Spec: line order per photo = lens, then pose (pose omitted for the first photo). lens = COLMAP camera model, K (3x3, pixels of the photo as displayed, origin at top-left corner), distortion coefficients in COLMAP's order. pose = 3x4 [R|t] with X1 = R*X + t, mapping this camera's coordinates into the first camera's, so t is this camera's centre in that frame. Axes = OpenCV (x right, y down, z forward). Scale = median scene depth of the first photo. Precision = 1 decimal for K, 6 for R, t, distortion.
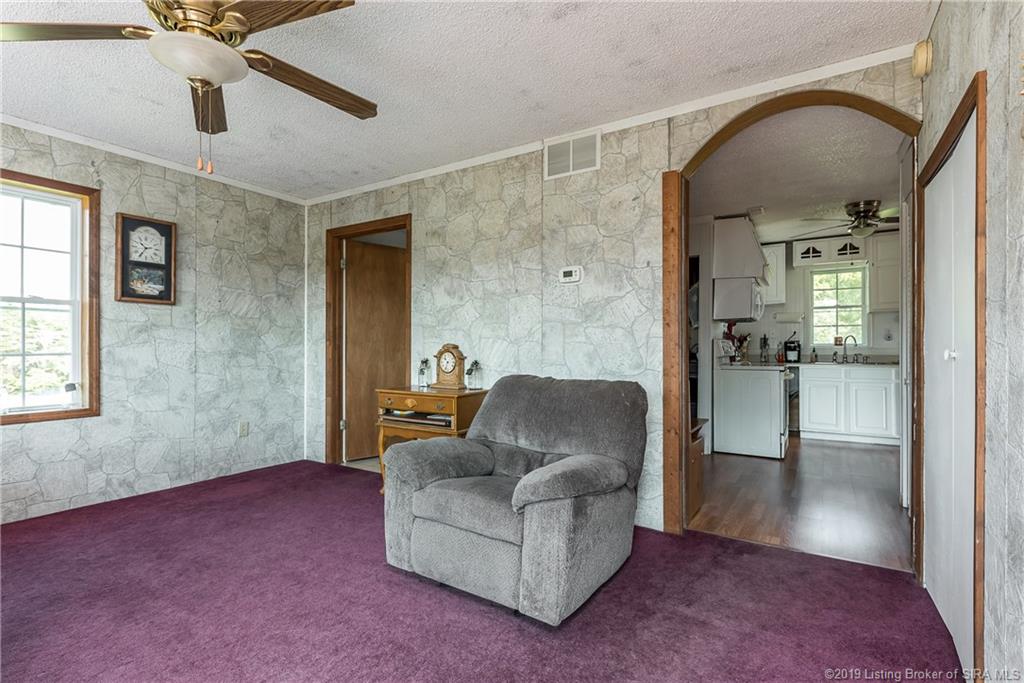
lens RADIAL K [[495.3, 0, 510.6], [0, 495.3, 346.0], [0, 0, 1]] dist [-0.010190, -0.002279]
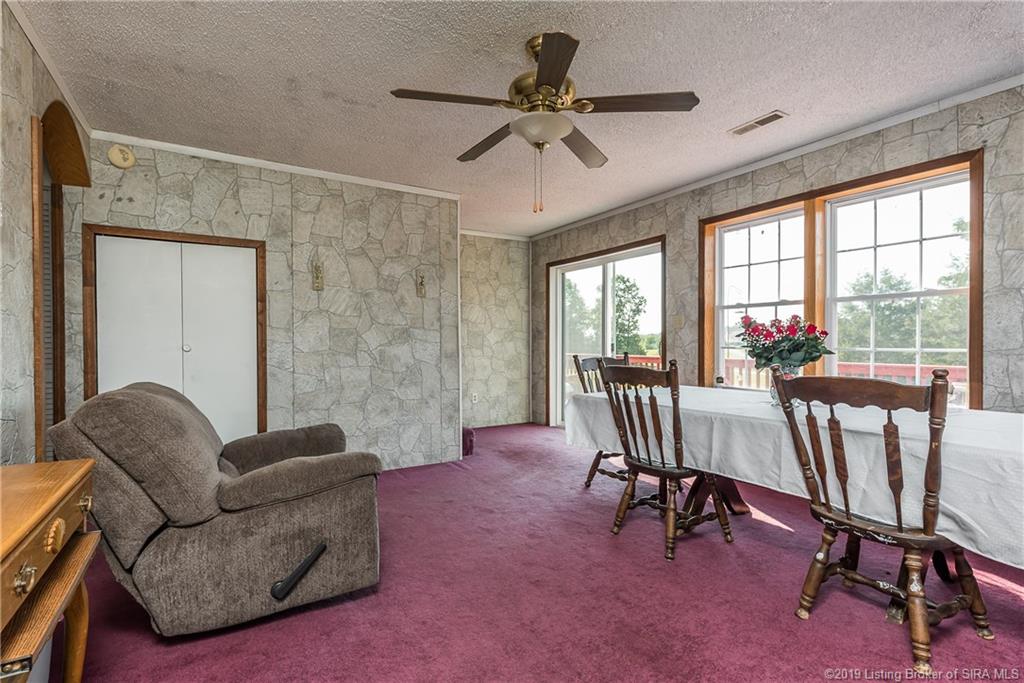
lens RADIAL K [[495.3, 0, 513.0], [0, 495.3, 342.1], [0, 0, 1]] dist [-0.010190, -0.002279]
pose [[0.904415, -0.011561, -0.426498, 0.163846], [0.011252, 0.999931, -0.003244, 0.001232], [0.426506, -0.001865, 0.904483, 0.267613]]
